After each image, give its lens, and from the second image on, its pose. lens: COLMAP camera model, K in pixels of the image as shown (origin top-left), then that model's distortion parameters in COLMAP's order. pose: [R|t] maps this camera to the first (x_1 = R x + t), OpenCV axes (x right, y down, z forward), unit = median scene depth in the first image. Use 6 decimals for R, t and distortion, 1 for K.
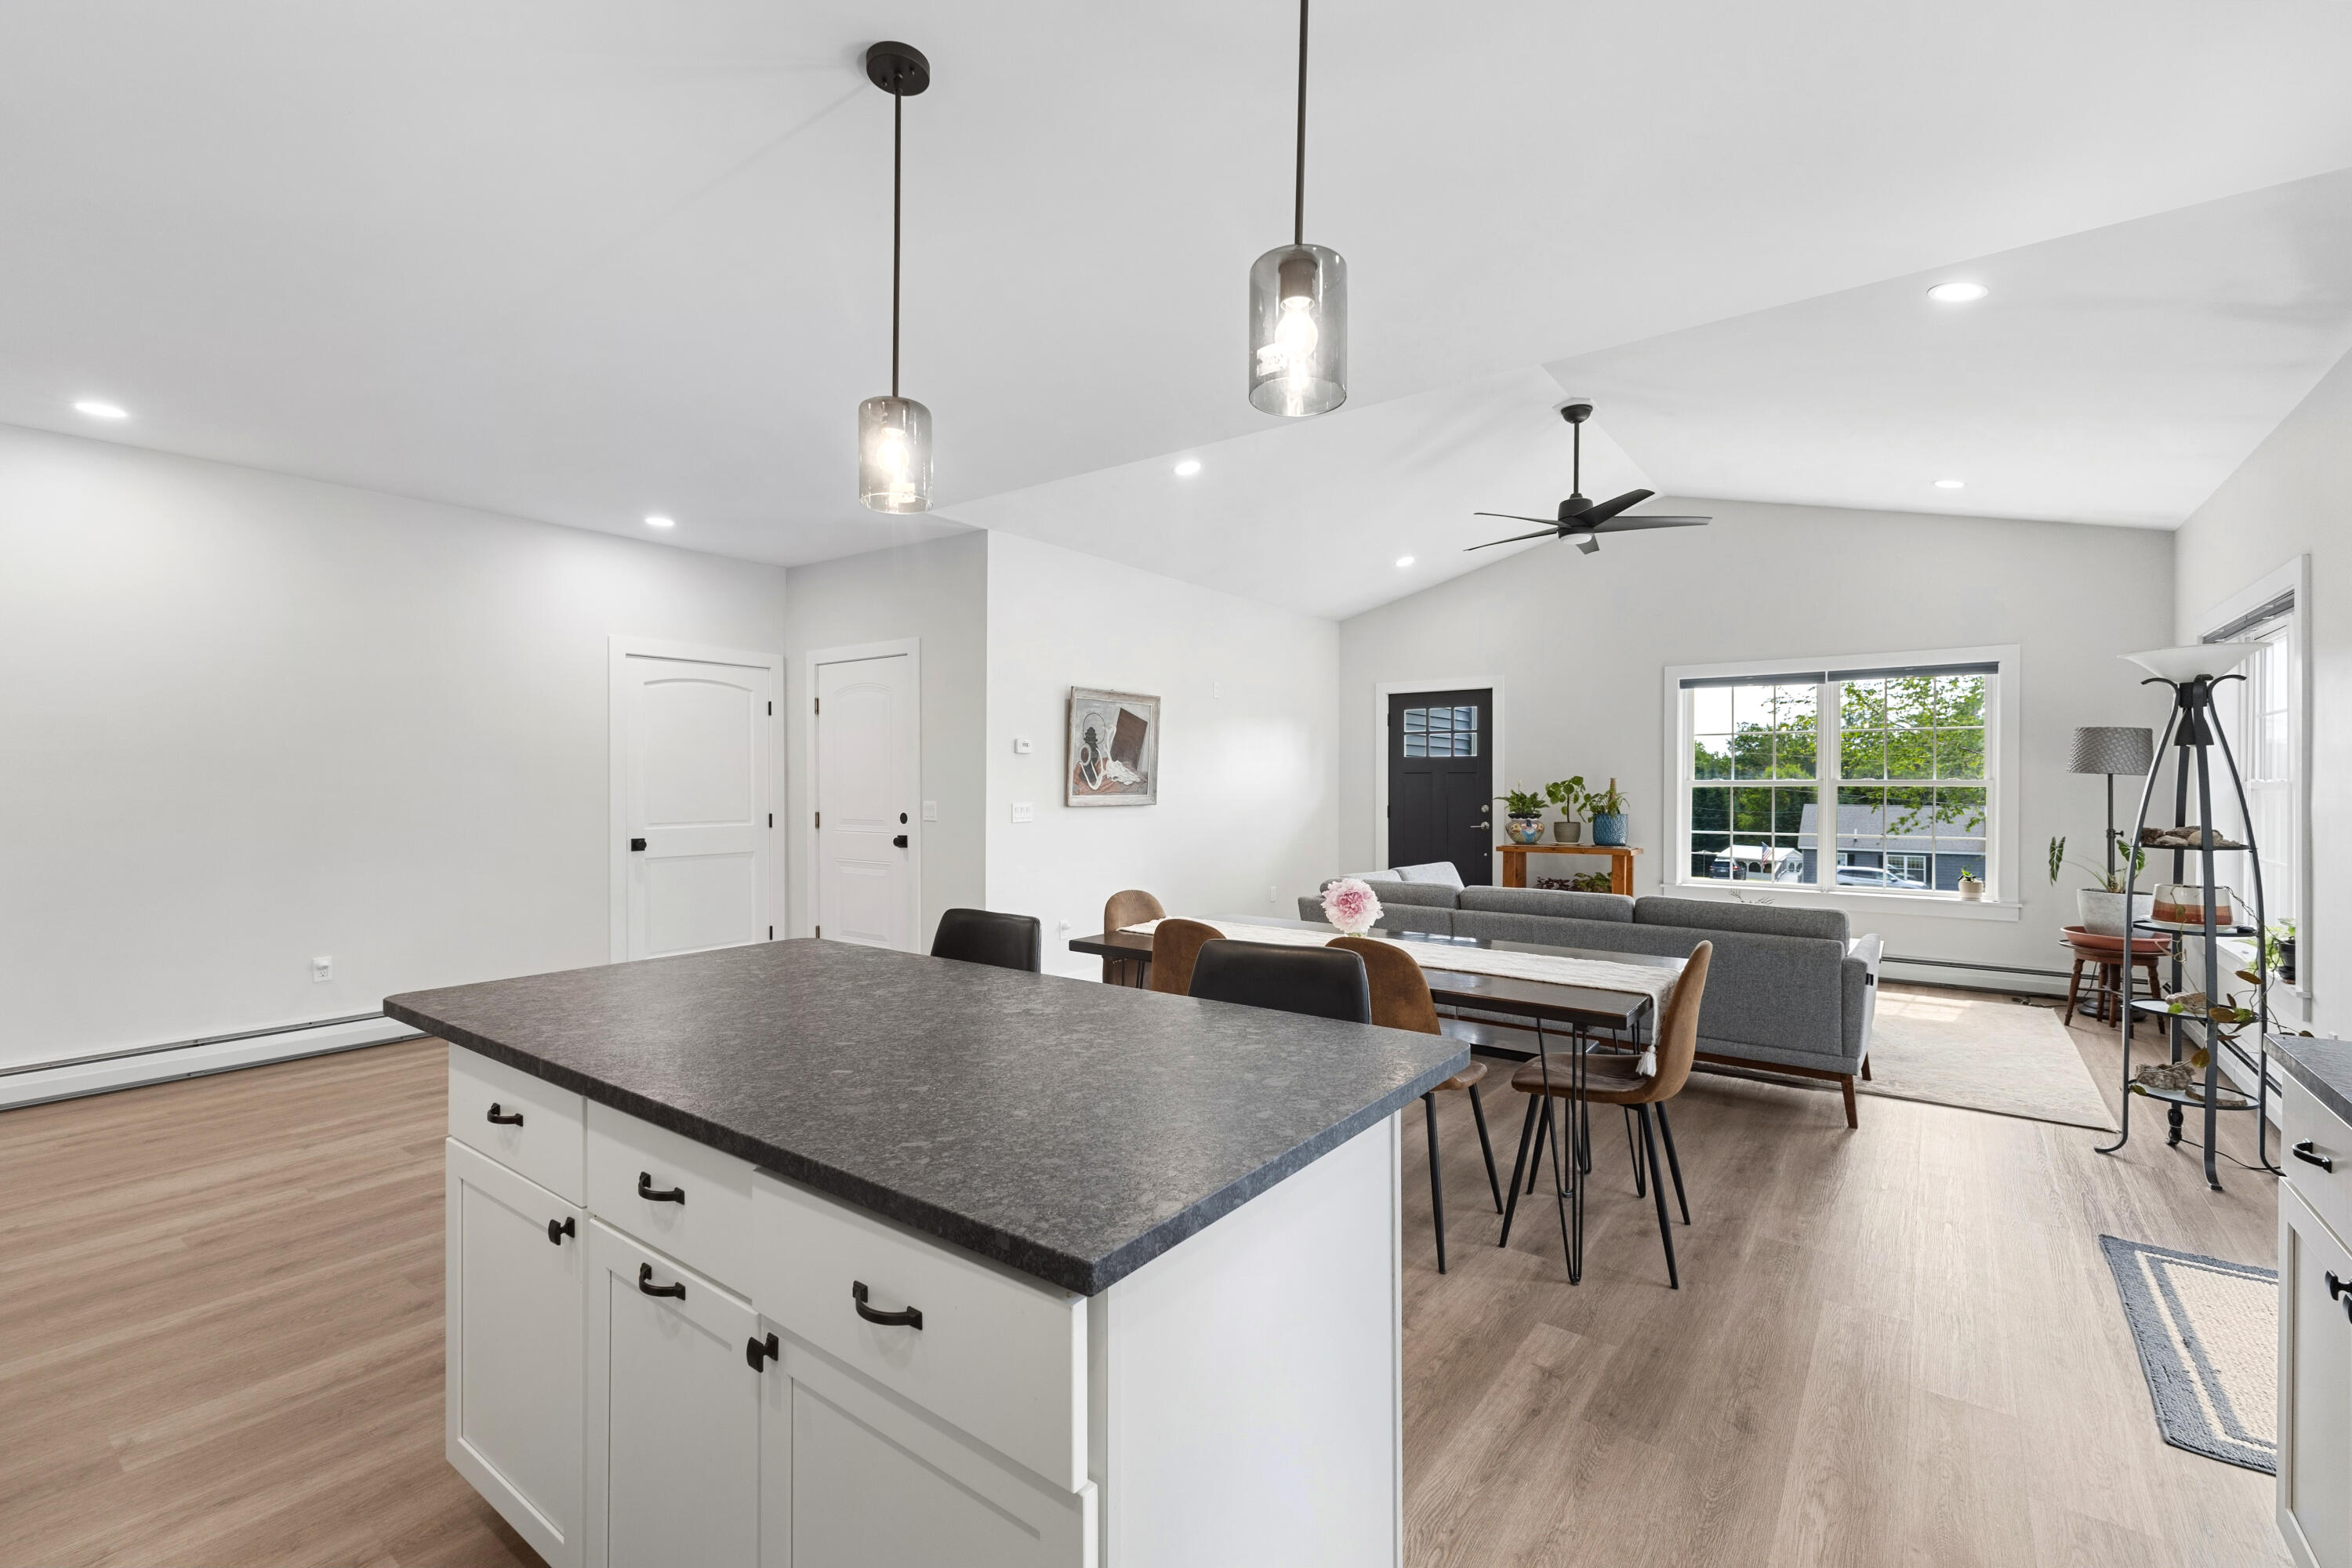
lens RADIAL K [[1025.0, 0, 1184.6], [0, 1025.0, 746.7], [0, 0, 1]] dist [0.003580, 0.000138]
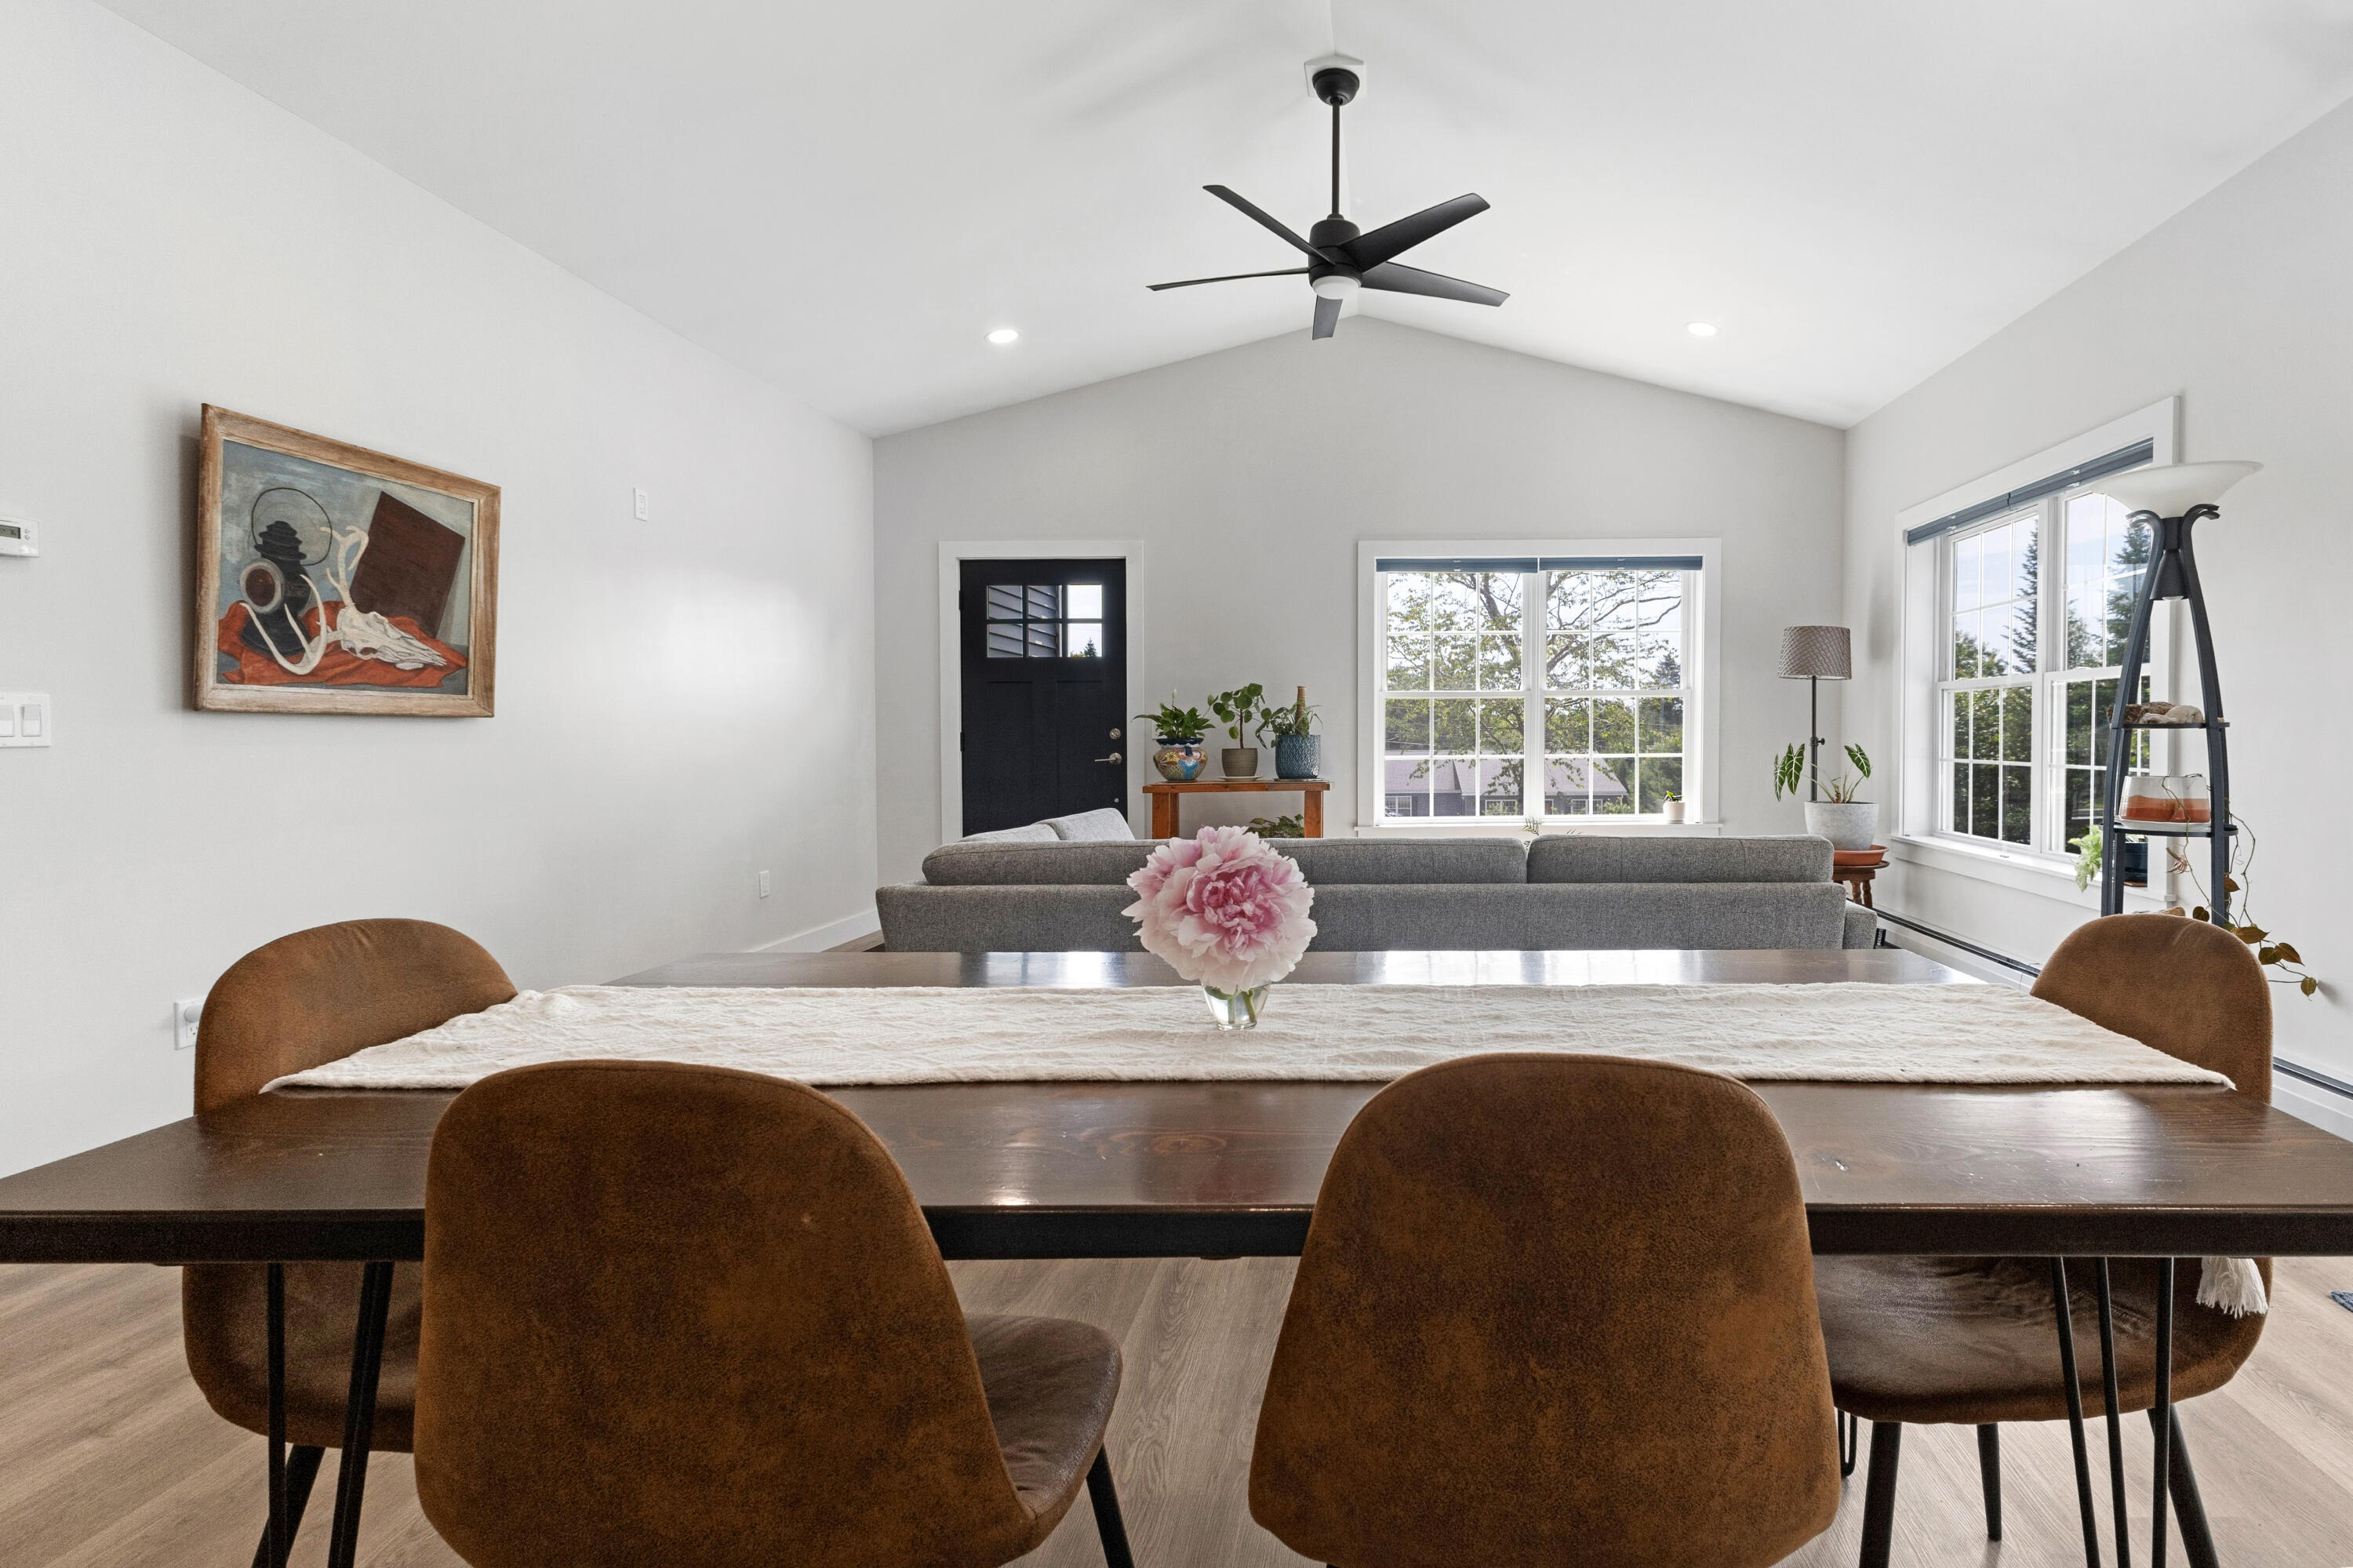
lens RADIAL K [[818.6, 0, 1176.5], [0, 818.6, 784.0], [0, 0, 1]] dist [0.004369, -0.000039]
pose [[0.797063, -0.014458, 0.603723, -0.006323], [-0.013197, 0.999058, 0.041350, 0.073735], [-0.603752, -0.040926, 0.796121, 0.559961]]
